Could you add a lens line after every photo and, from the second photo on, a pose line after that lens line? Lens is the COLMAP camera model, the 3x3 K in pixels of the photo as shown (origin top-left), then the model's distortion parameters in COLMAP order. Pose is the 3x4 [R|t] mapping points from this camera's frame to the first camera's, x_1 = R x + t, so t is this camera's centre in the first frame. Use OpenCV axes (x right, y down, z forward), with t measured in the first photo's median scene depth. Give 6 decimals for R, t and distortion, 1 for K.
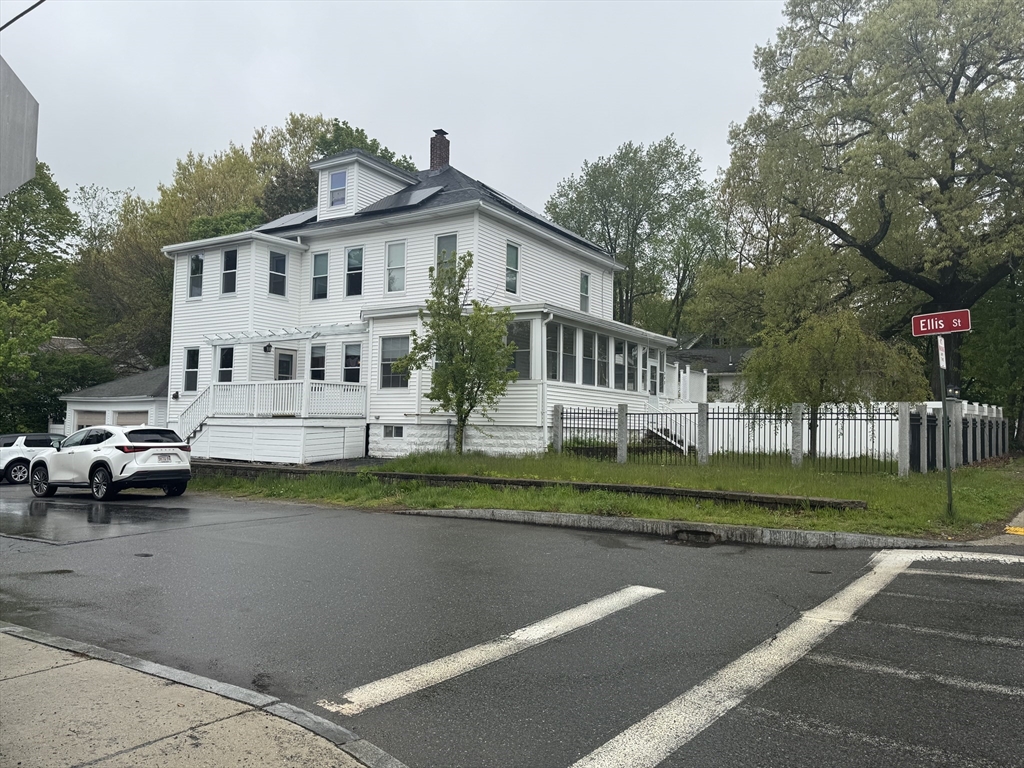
lens RADIAL K [[789.4, 0, 512.0], [0, 789.4, 386.8], [0, 0, 1]] dist [0.006693, 0.000709]
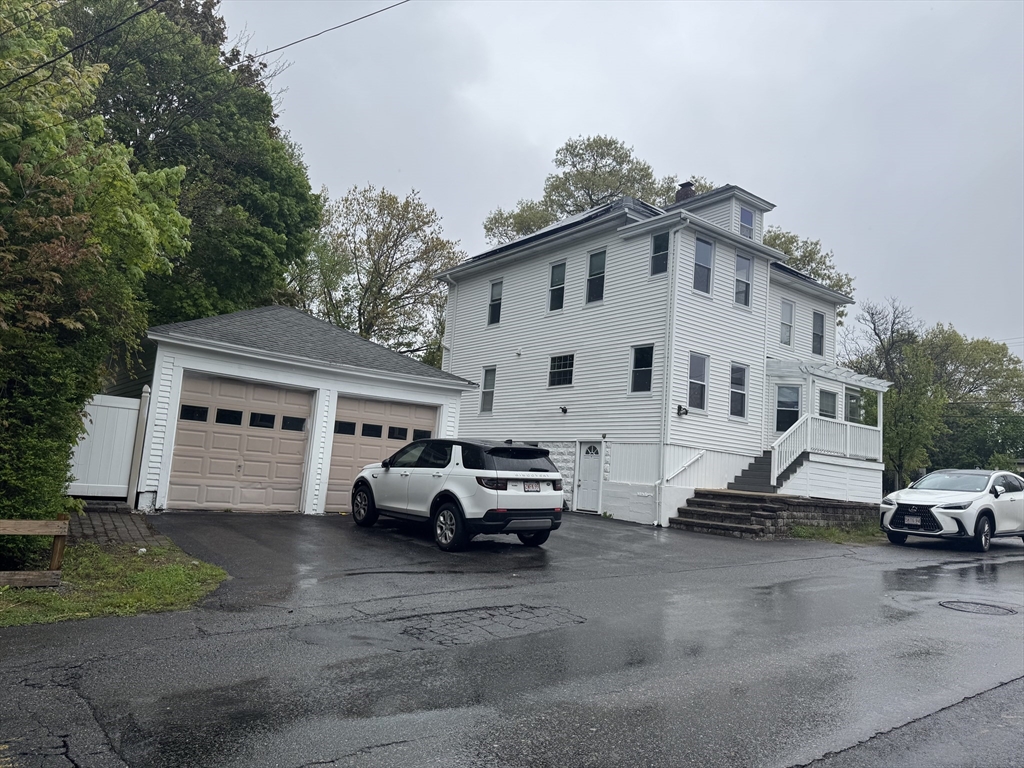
lens RADIAL K [[709.2, 0, 511.5], [0, 709.2, 385.1], [0, 0, 1]] dist [0.004398, 0.000473]
pose [[0.369872, 0.126395, 0.920445, -1.005333], [-0.122550, 0.988684, -0.086520, 0.059373], [-0.920965, -0.080799, 0.381176, 0.801615]]
